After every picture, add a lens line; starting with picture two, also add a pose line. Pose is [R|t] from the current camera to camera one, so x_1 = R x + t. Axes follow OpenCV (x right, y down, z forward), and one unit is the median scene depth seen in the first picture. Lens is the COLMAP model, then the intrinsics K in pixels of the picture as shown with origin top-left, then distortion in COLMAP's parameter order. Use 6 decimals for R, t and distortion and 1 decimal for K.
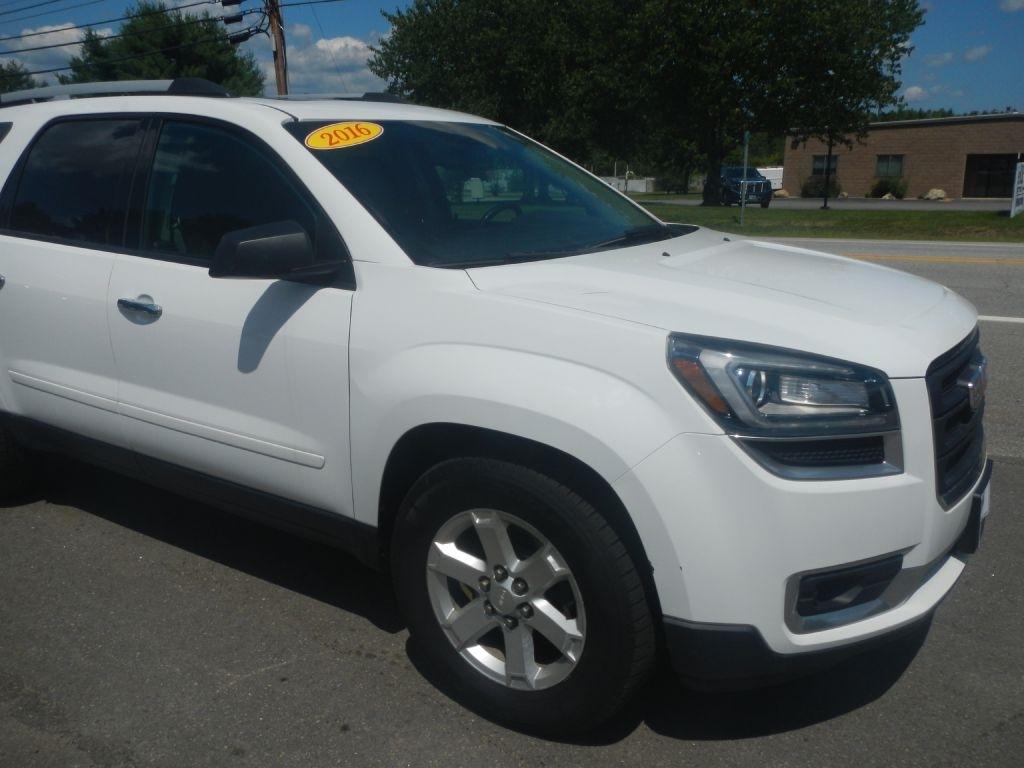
lens RADIAL K [[833.9, 0, 512.0], [0, 833.9, 384.0], [0, 0, 1]] dist [0.001531, -0.007466]
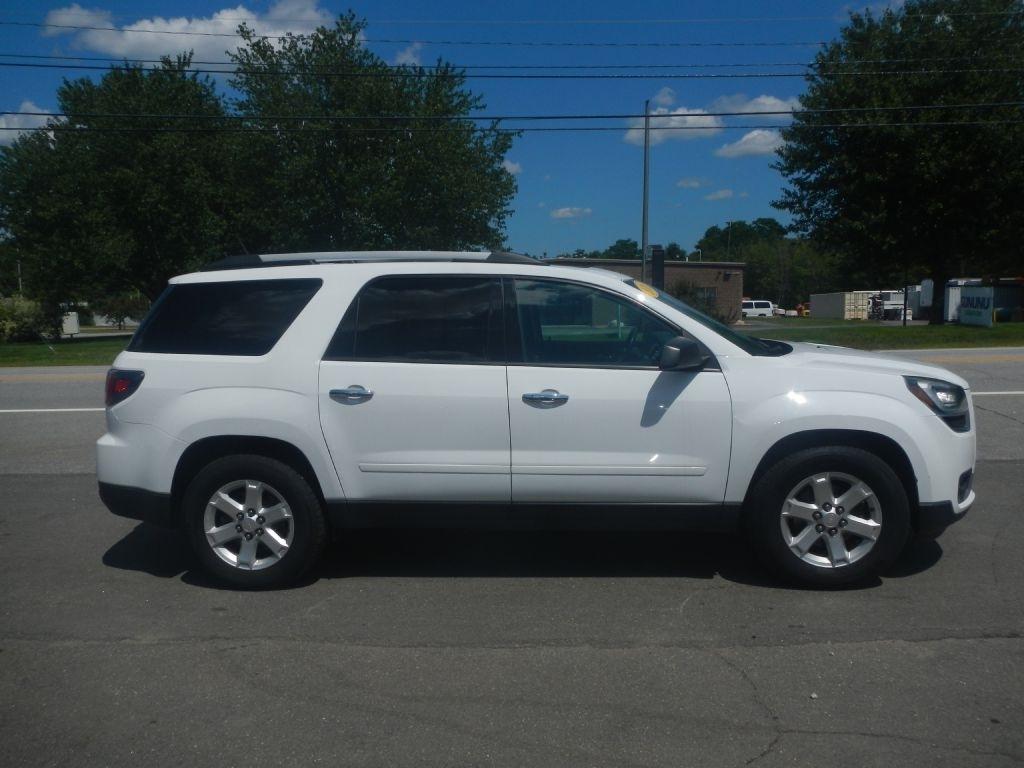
lens RADIAL K [[833.9, 0, 512.0], [0, 833.9, 384.0], [0, 0, 1]] dist [0.001531, -0.007466]
pose [[0.870929, -0.055881, 0.488221, -1.056060], [0.130566, 0.984117, -0.120273, 0.051660], [-0.473746, 0.168494, 0.864393, -0.264438]]
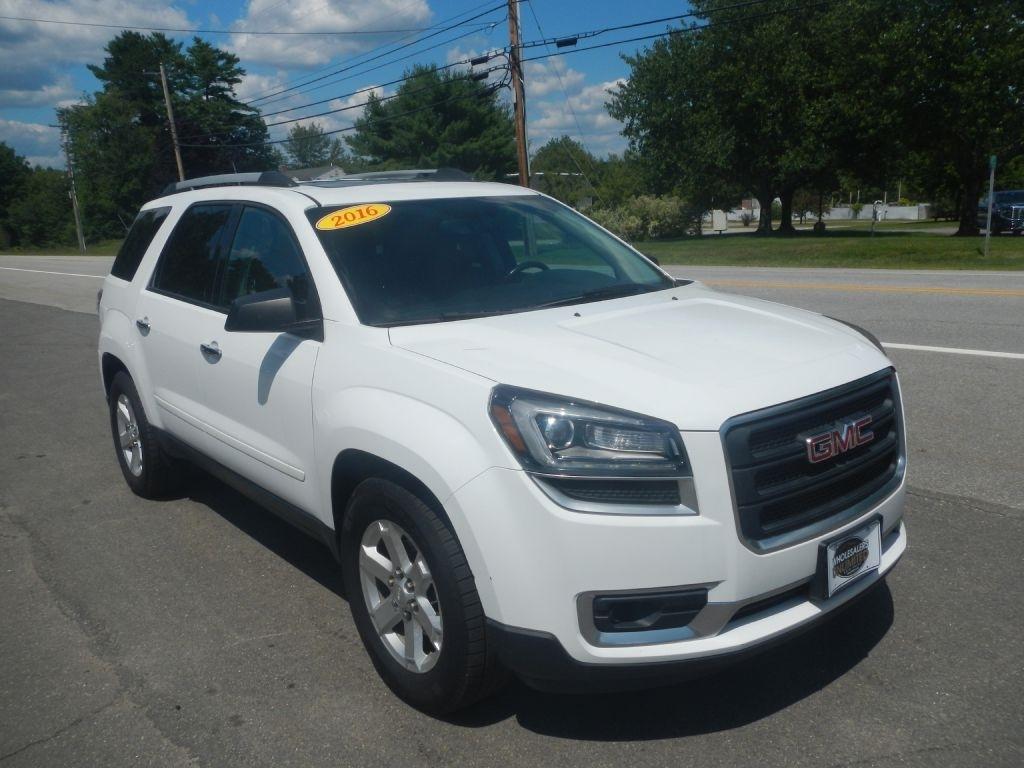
lens RADIAL K [[833.9, 0, 512.0], [0, 833.9, 384.0], [0, 0, 1]] dist [0.001531, -0.007466]
pose [[0.954487, 0.027929, -0.296944, 0.329539], [-0.039515, 0.998671, -0.033086, -0.012598], [0.295625, 0.043314, 0.954322, -0.091451]]
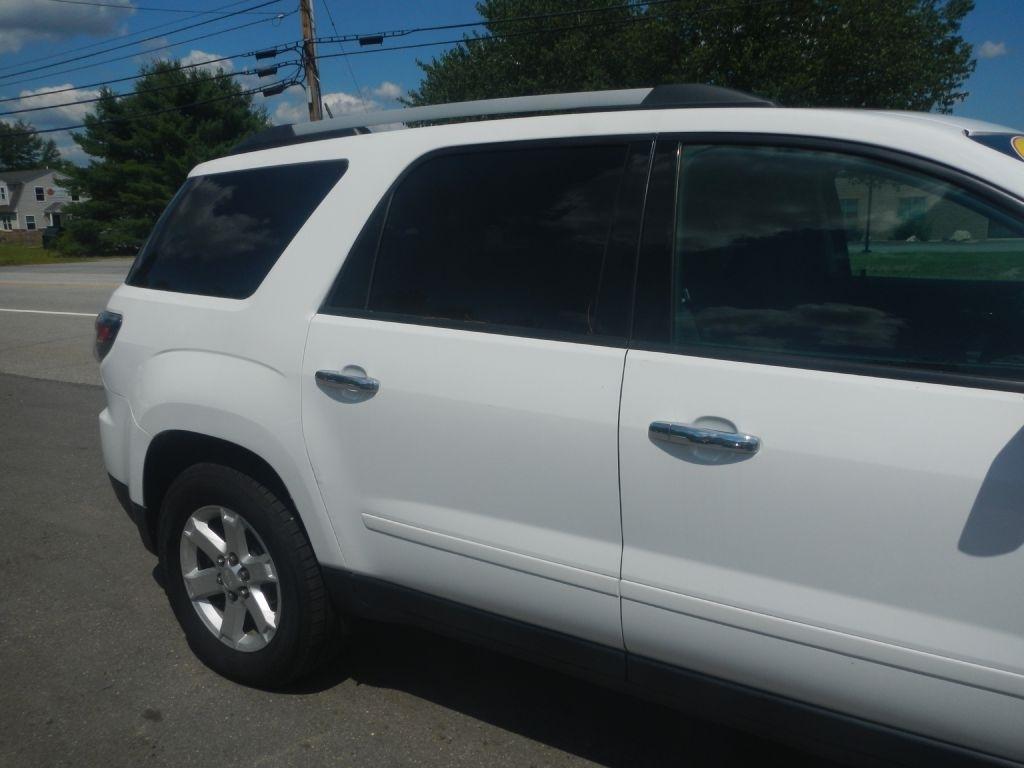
lens RADIAL K [[836.6, 0, 512.0], [0, 836.6, 384.0], [0, 0, 1]] dist [-0.008704, -0.002551]
pose [[0.999812, -0.018239, 0.006589, -0.498814], [0.018581, 0.998247, -0.056194, -0.082571], [-0.005552, 0.056306, 0.998398, 0.316016]]
